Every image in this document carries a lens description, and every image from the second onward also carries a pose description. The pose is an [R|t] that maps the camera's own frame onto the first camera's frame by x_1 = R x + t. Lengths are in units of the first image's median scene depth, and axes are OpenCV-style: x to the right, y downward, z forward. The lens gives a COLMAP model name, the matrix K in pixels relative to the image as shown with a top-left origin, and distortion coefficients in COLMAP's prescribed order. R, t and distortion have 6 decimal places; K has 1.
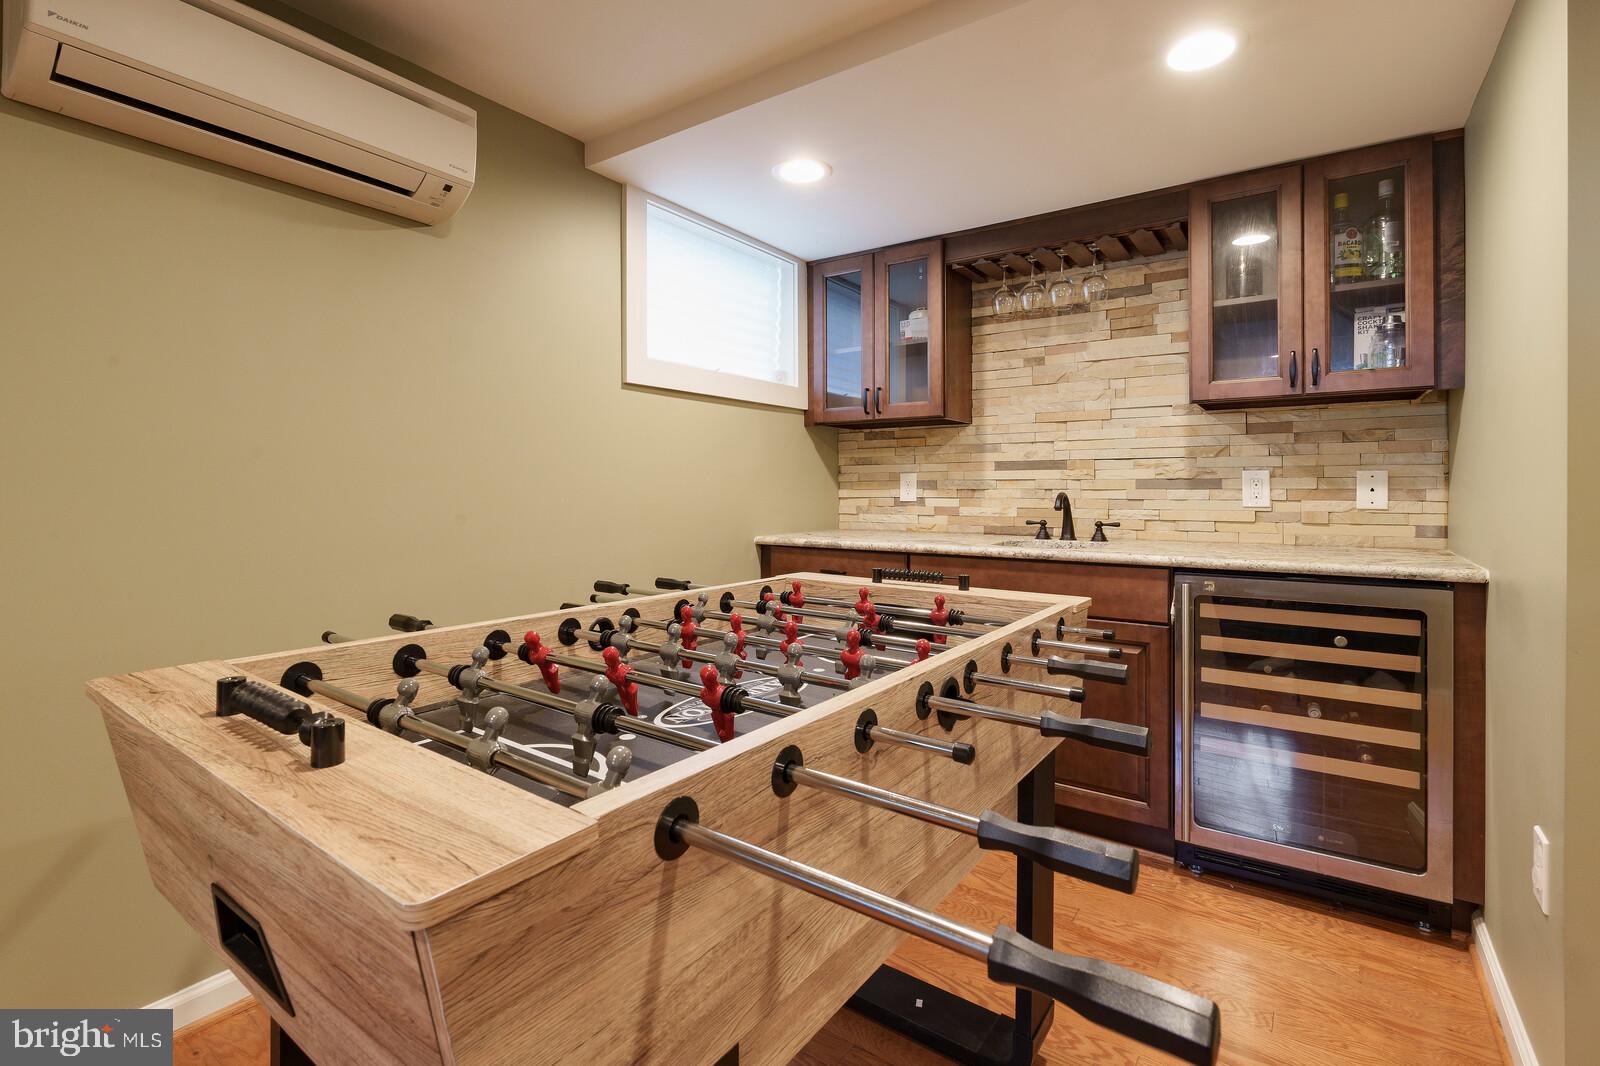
lens RADIAL K [[711.3, 0, 824.1], [0, 711.3, 483.8], [0, 0, 1]] dist [-0.001042, 0.000011]
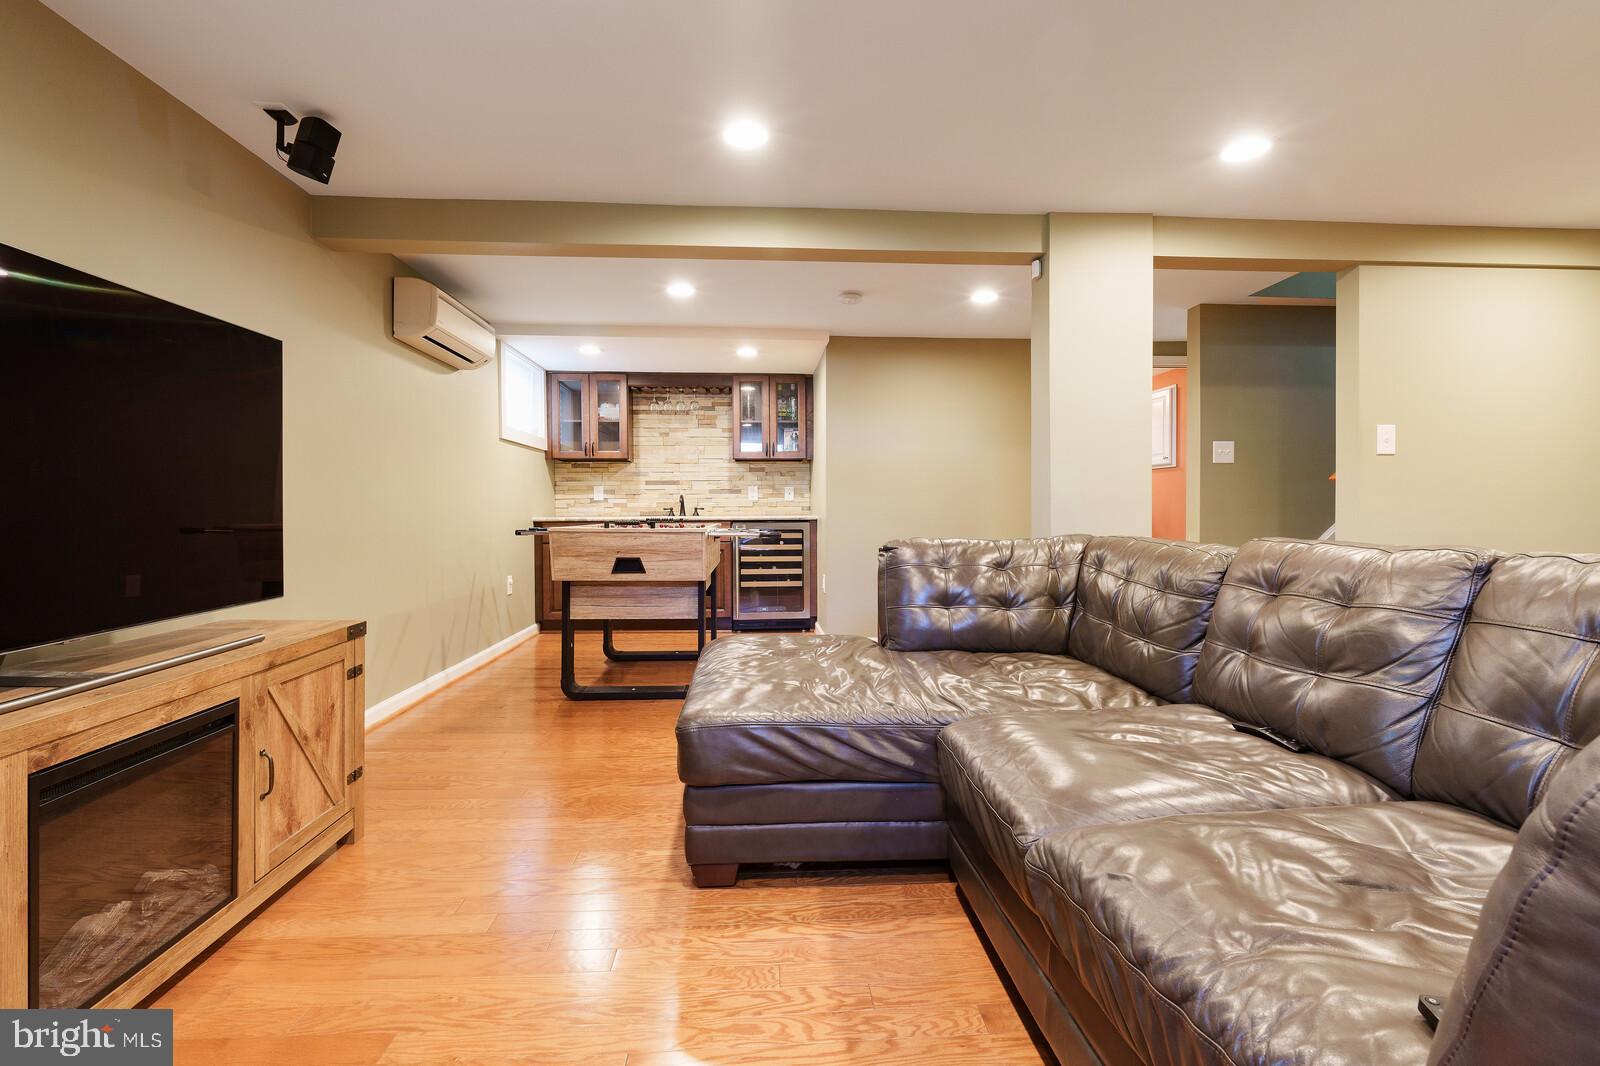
lens RADIAL K [[711.3, 0, 794.2], [0, 711.3, 520.2], [0, 0, 1]] dist [-0.001042, 0.000011]
pose [[0.779018, -0.013097, 0.626865, -0.832503], [0.002571, 0.999840, 0.017695, 0.055473], [-0.626996, -0.012173, 0.778927, -1.024012]]
